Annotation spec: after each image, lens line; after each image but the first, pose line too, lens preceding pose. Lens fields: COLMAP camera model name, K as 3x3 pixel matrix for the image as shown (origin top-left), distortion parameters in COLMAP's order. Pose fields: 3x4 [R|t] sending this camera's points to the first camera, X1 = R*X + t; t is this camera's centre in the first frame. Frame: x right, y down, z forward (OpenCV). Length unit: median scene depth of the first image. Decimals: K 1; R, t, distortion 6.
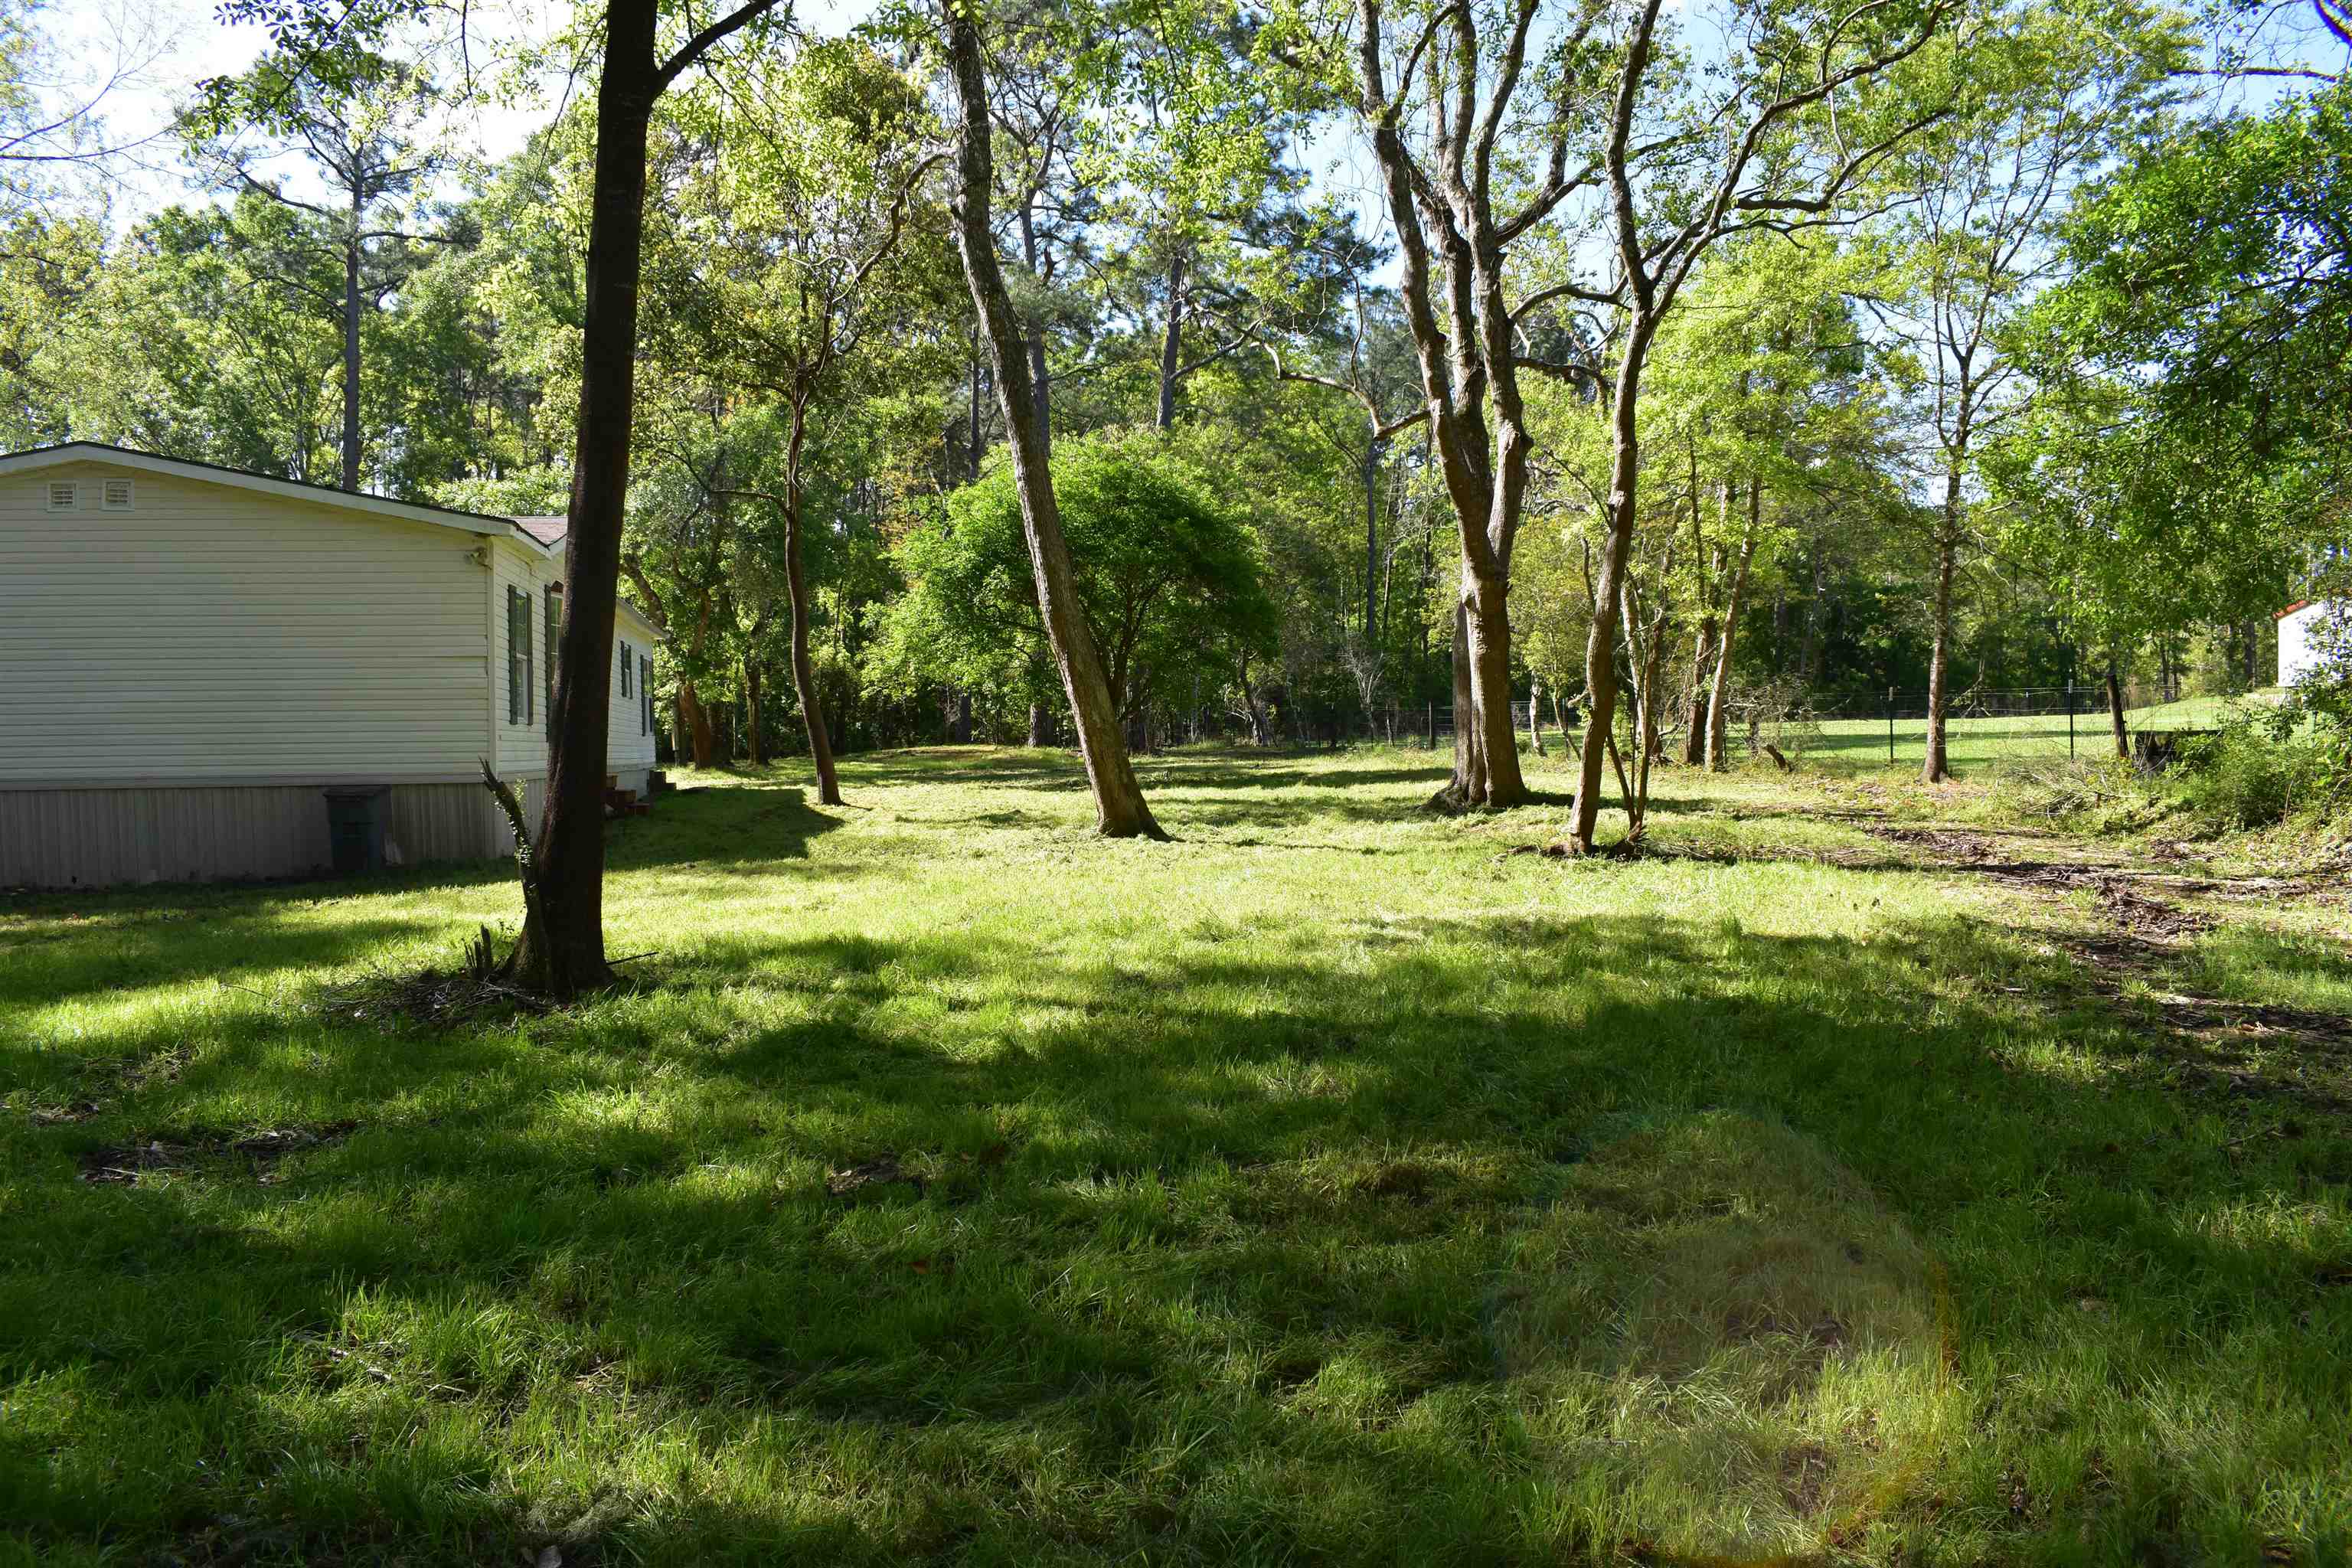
lens RADIAL K [[1888.8, 0, 1176.0], [0, 1888.8, 784.0], [0, 0, 1]] dist [-0.069193, -0.001014]
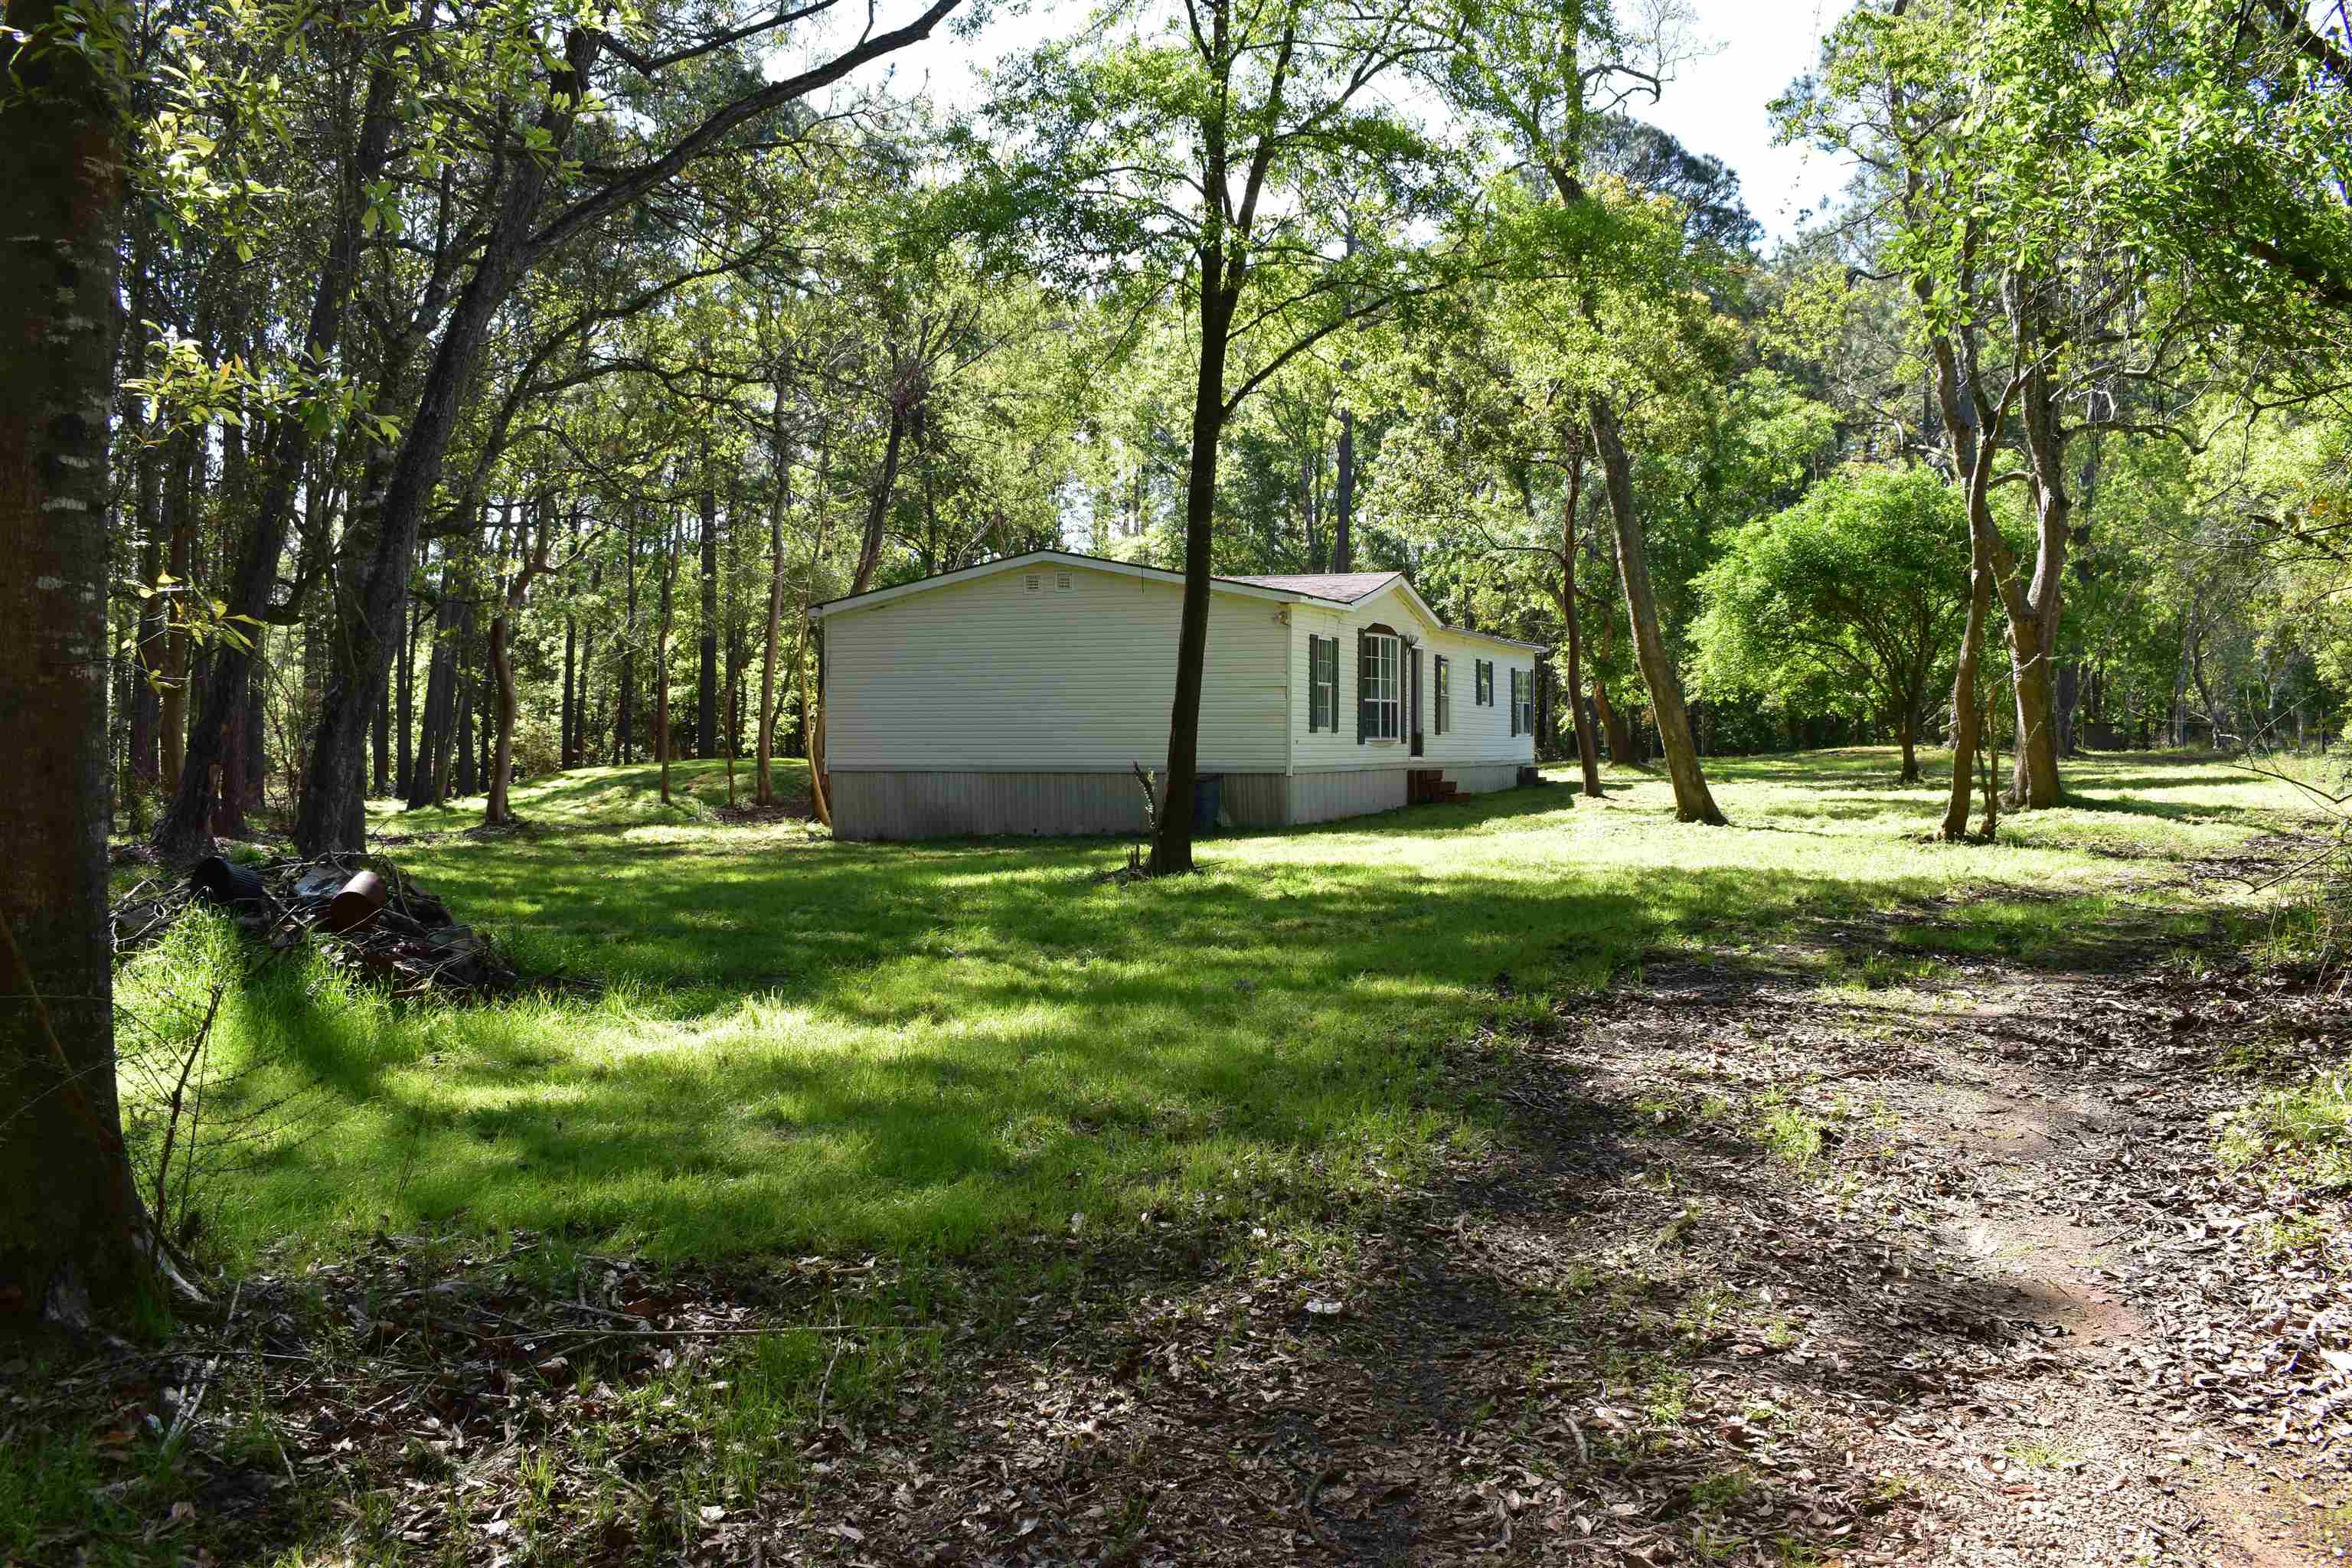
lens RADIAL K [[2115.3, 0, 1177.4], [0, 2115.3, 743.7], [0, 0, 1]] dist [-0.005637, -0.001024]
pose [[0.856581, 0.011517, -0.515884, 0.113441], [-0.020012, 0.999740, -0.010910, -0.001062], [0.515624, 0.019669, 0.856589, -0.125379]]
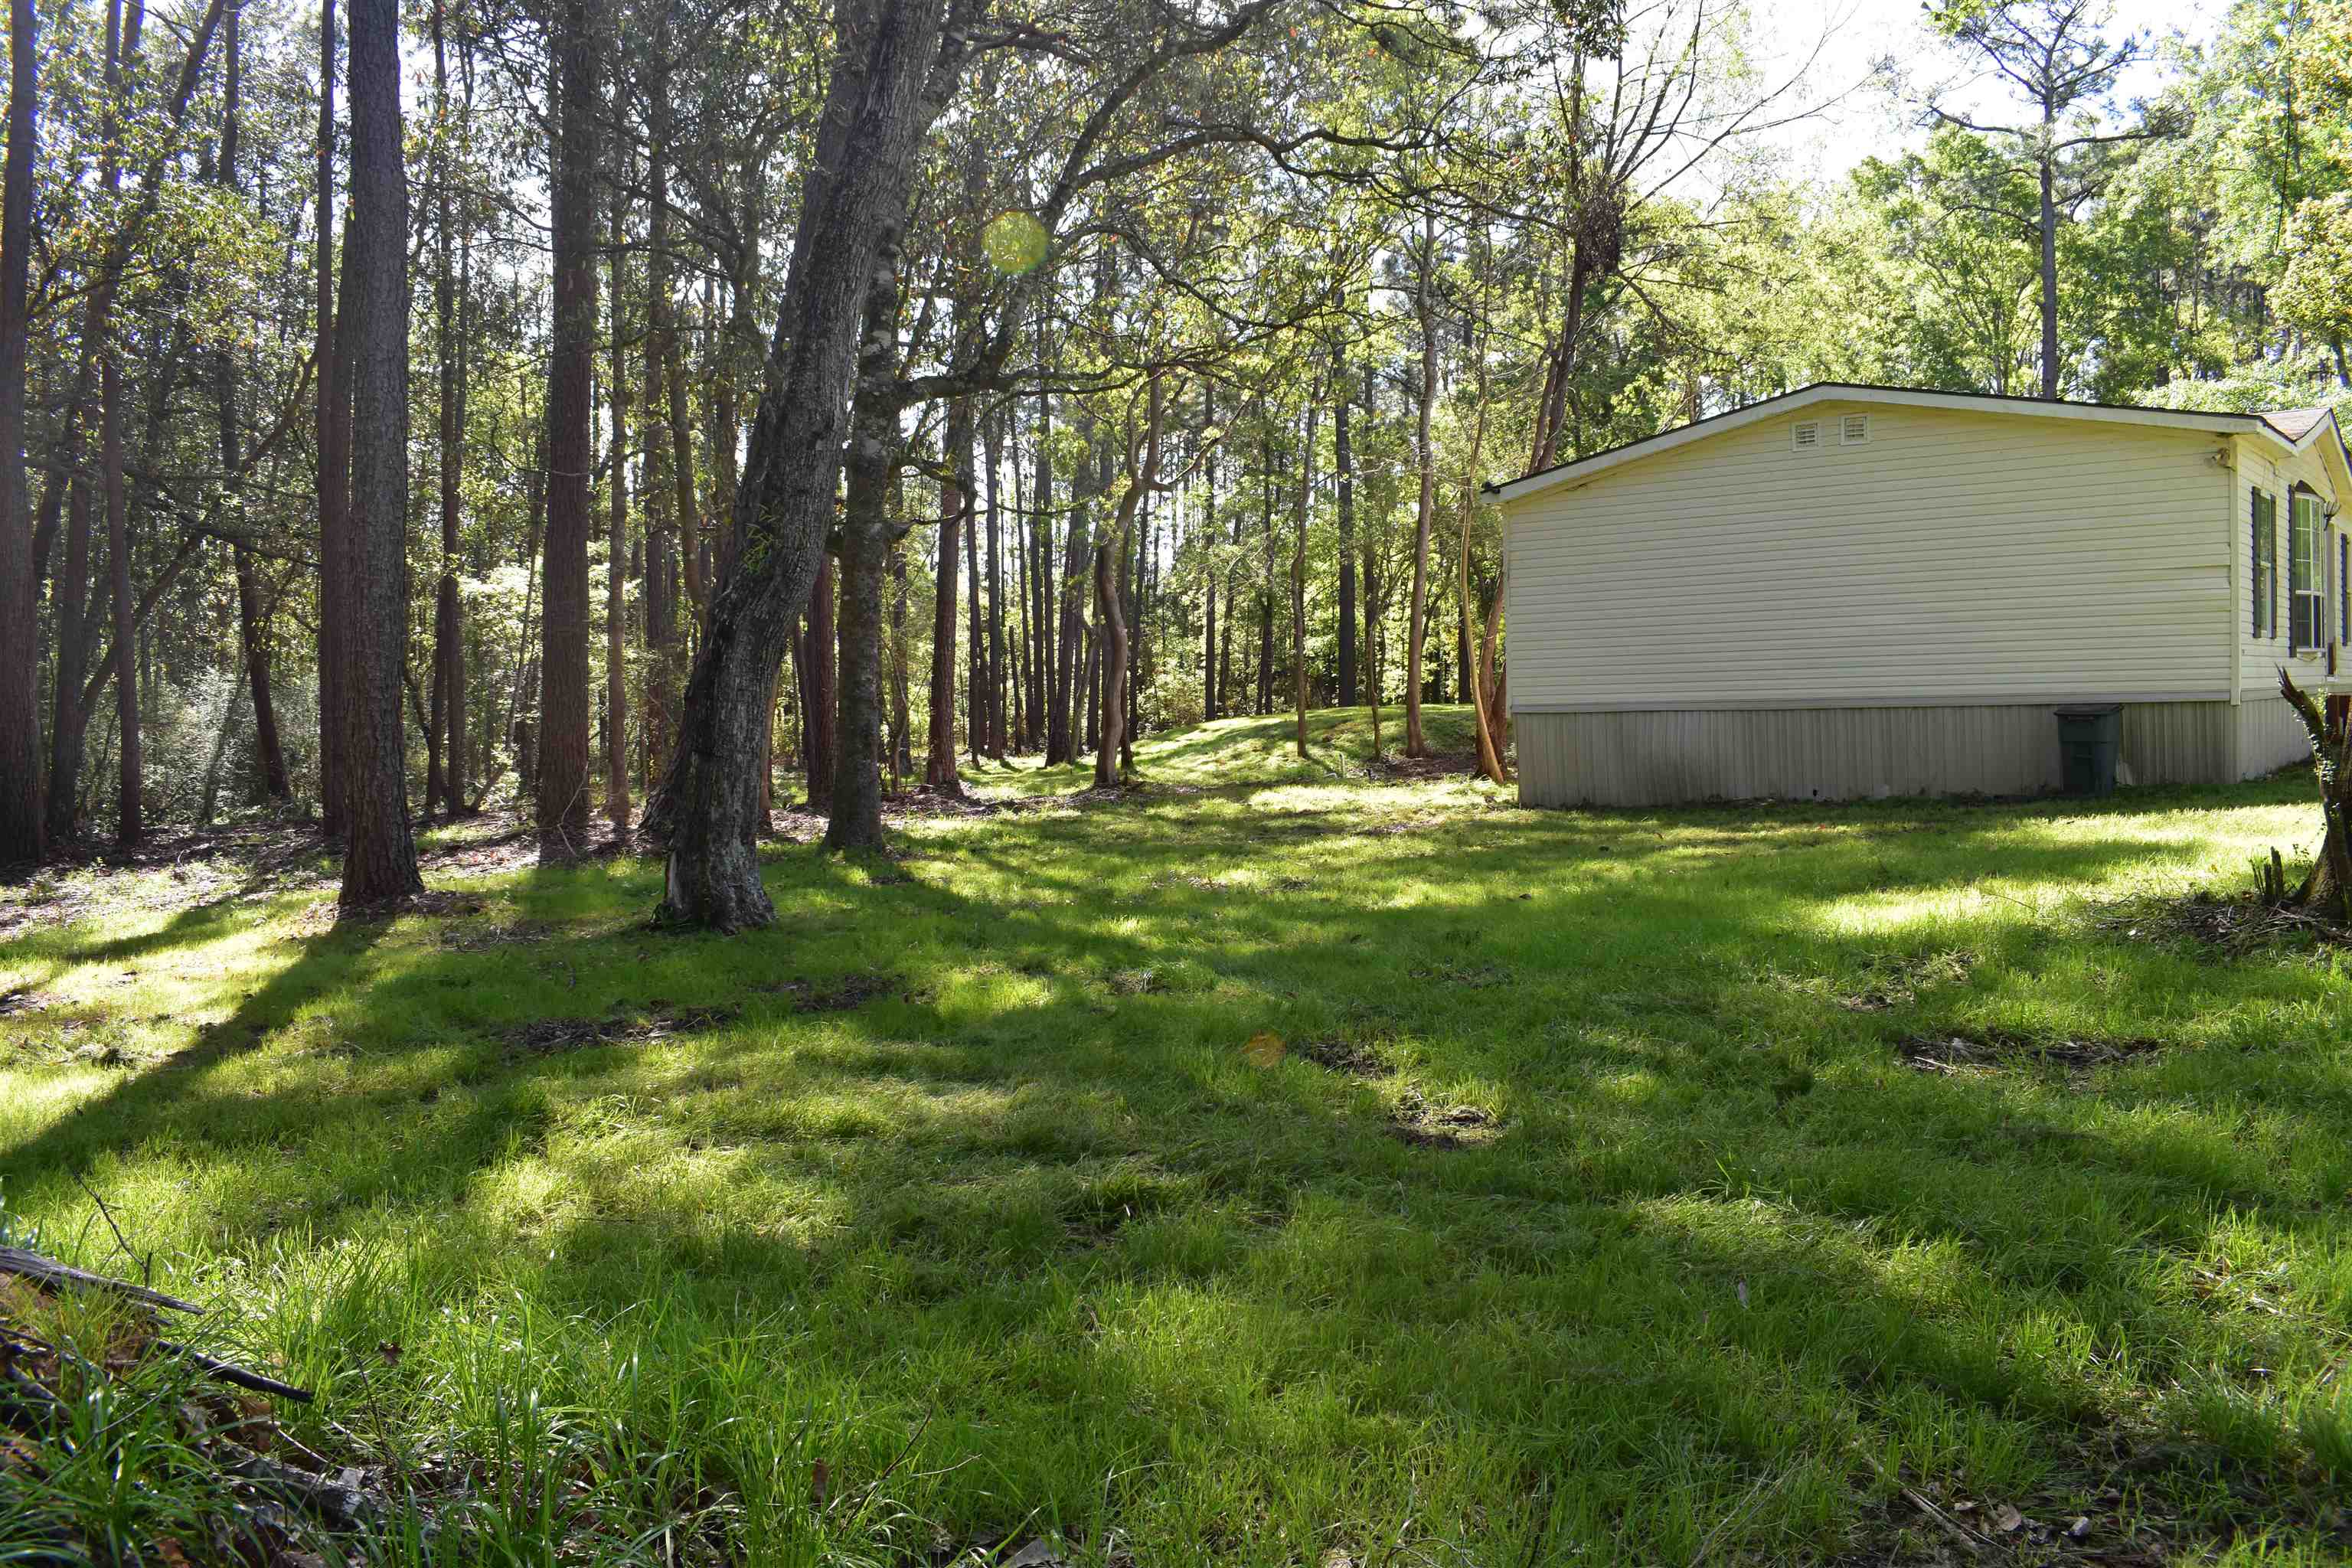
lens RADIAL K [[1888.8, 0, 1176.0], [0, 1888.8, 784.0], [0, 0, 1]] dist [-0.069193, -0.001014]
pose [[0.659313, 0.026610, -0.751398, -0.005877], [0.003629, 0.999249, 0.038572, 0.000959], [0.751860, -0.028158, 0.658721, -0.000981]]
